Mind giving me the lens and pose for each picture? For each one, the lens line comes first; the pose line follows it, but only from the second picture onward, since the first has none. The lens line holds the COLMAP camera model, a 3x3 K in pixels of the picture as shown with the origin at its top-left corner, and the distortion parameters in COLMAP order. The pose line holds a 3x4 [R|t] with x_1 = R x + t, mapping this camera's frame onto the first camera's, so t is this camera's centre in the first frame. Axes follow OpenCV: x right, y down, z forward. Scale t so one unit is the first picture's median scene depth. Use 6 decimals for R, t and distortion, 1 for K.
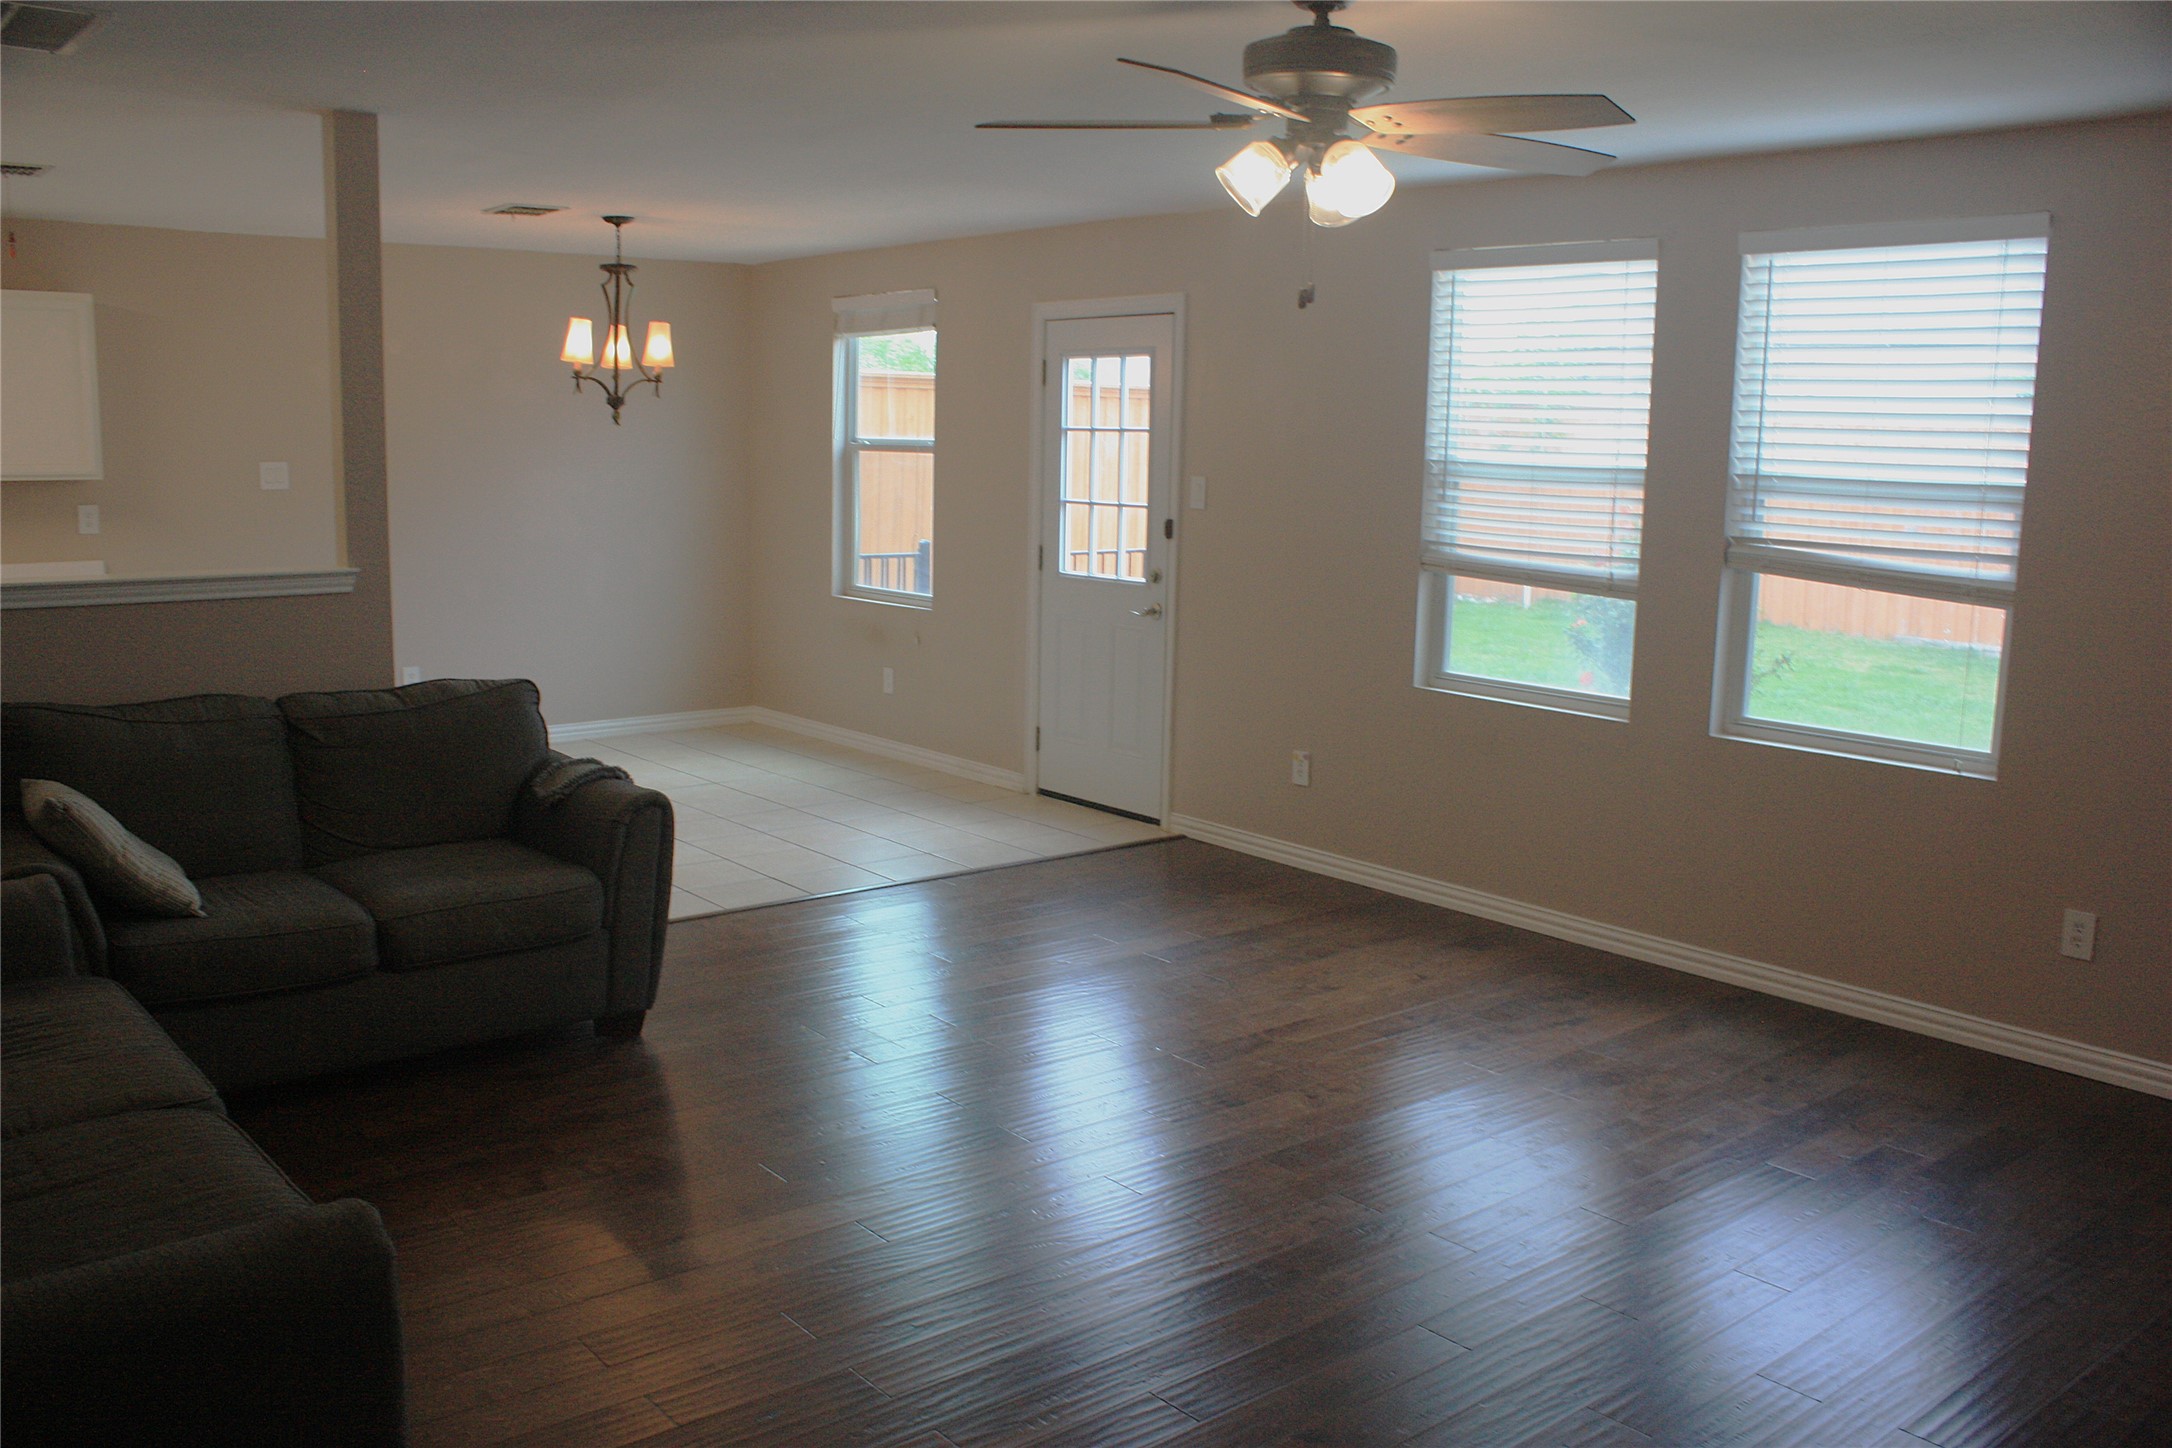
lens RADIAL K [[1822.8, 0, 1091.6], [0, 1822.8, 738.7], [0, 0, 1]] dist [-0.151229, 0.113302]
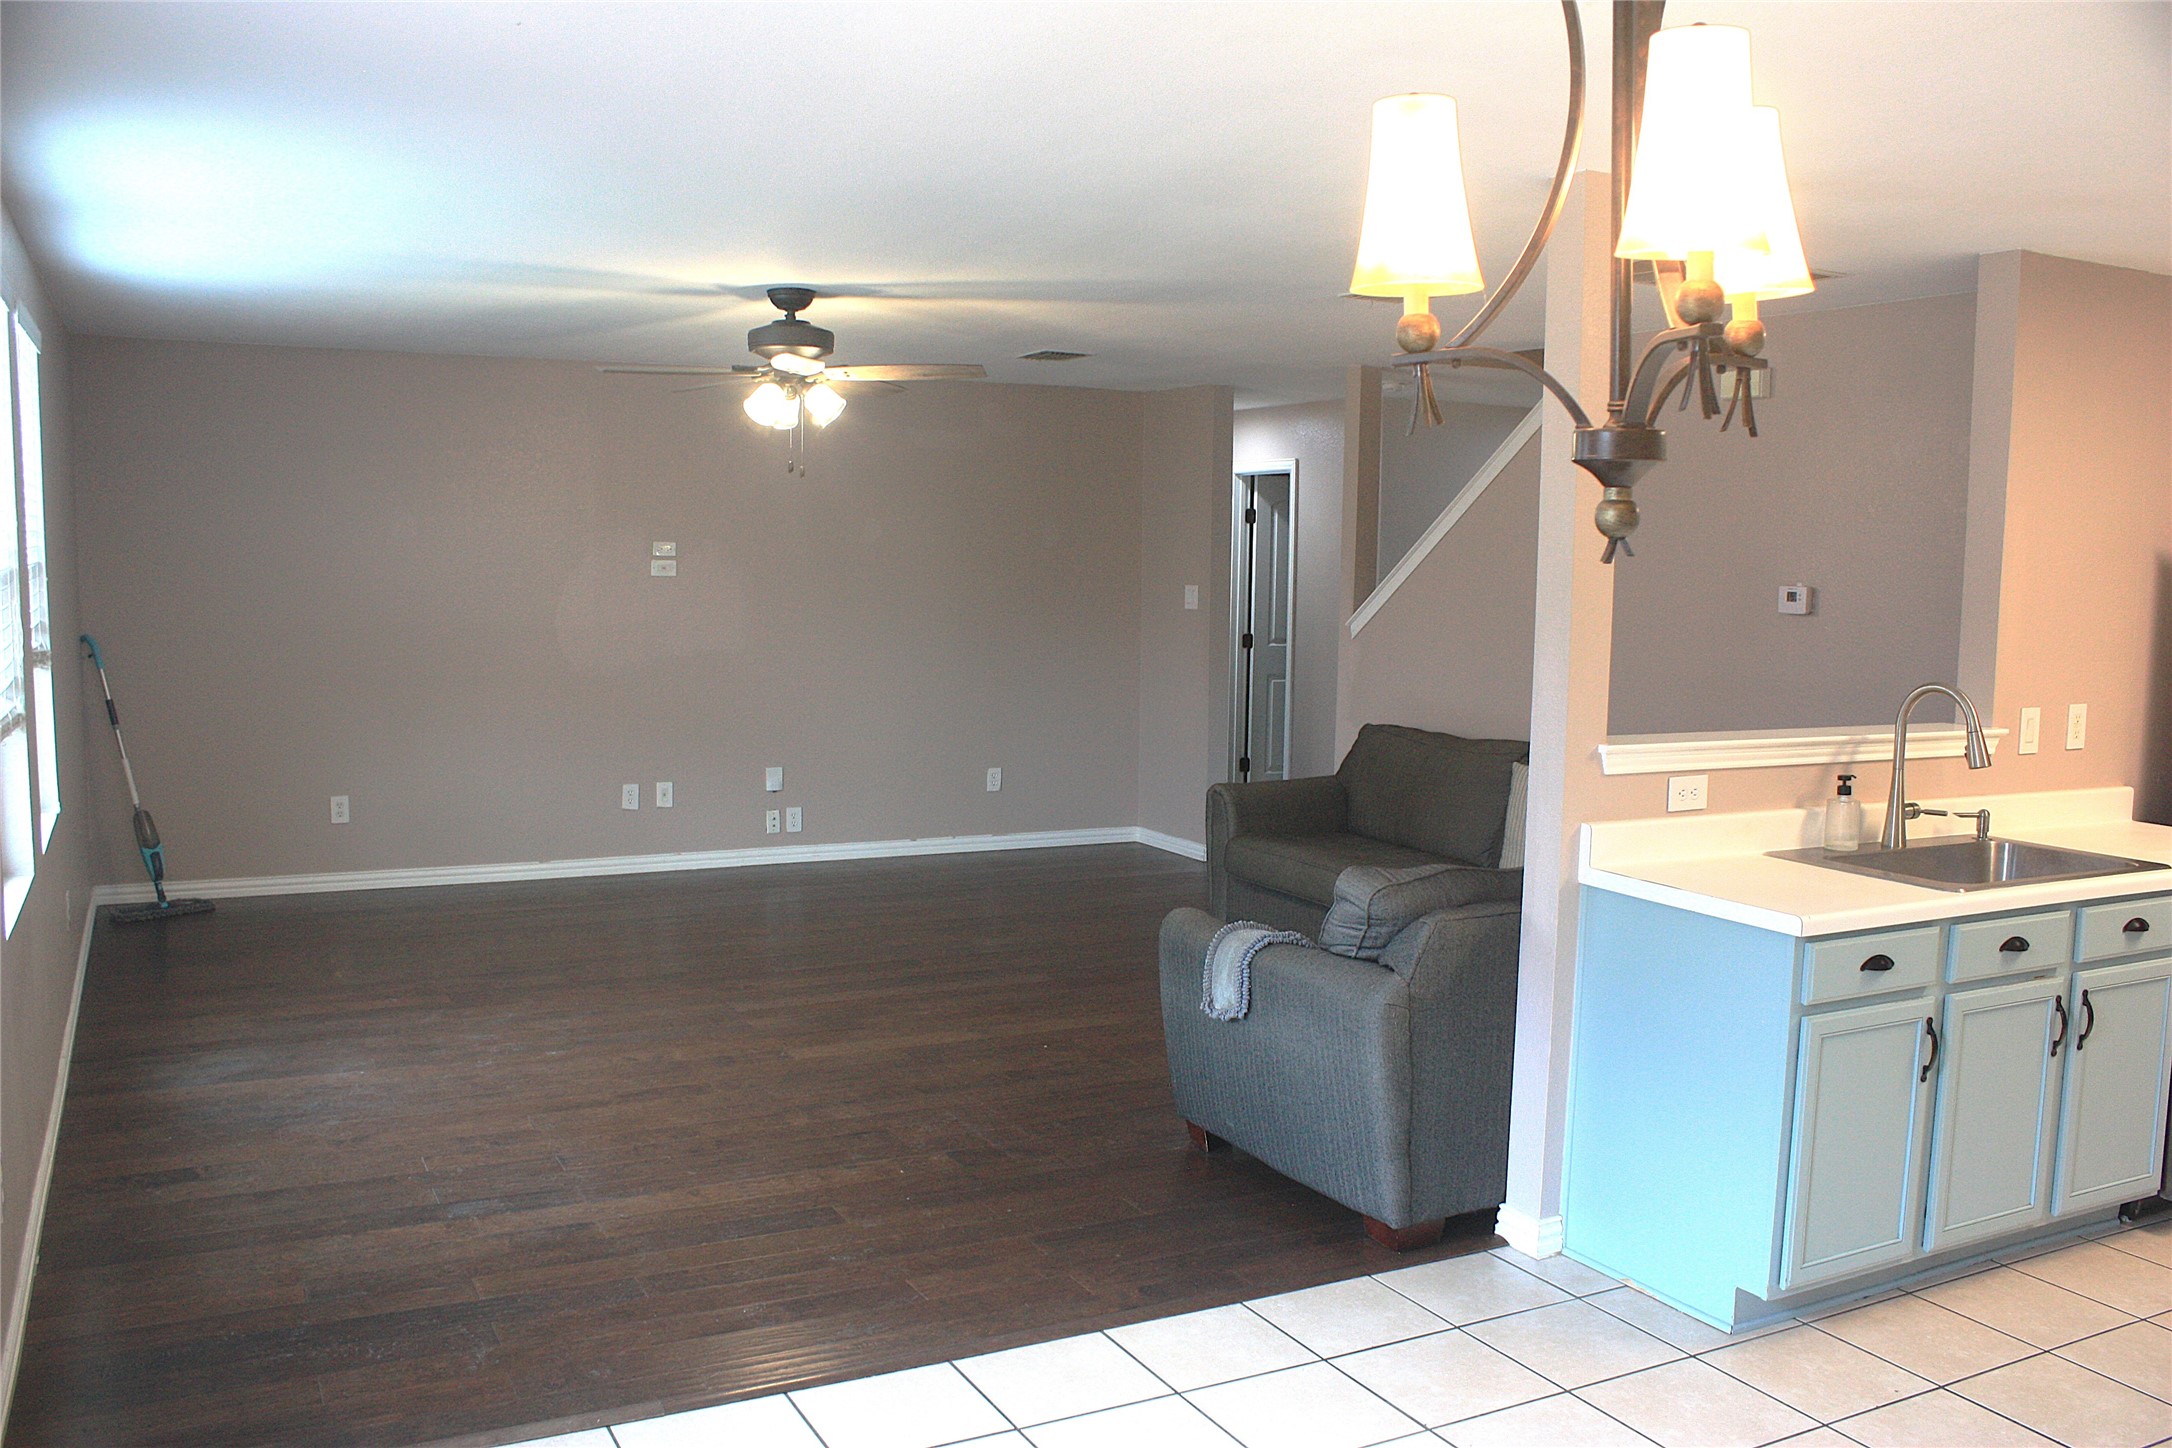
lens RADIAL K [[1822.8, 0, 1068.6], [0, 1822.8, 737.1], [0, 0, 1]] dist [-0.151229, 0.113302]
pose [[-0.975034, -0.057886, 0.214378, -0.251138], [0.001259, 0.963968, 0.266017, -0.215781], [-0.222052, 0.259646, -0.939828, 1.243951]]
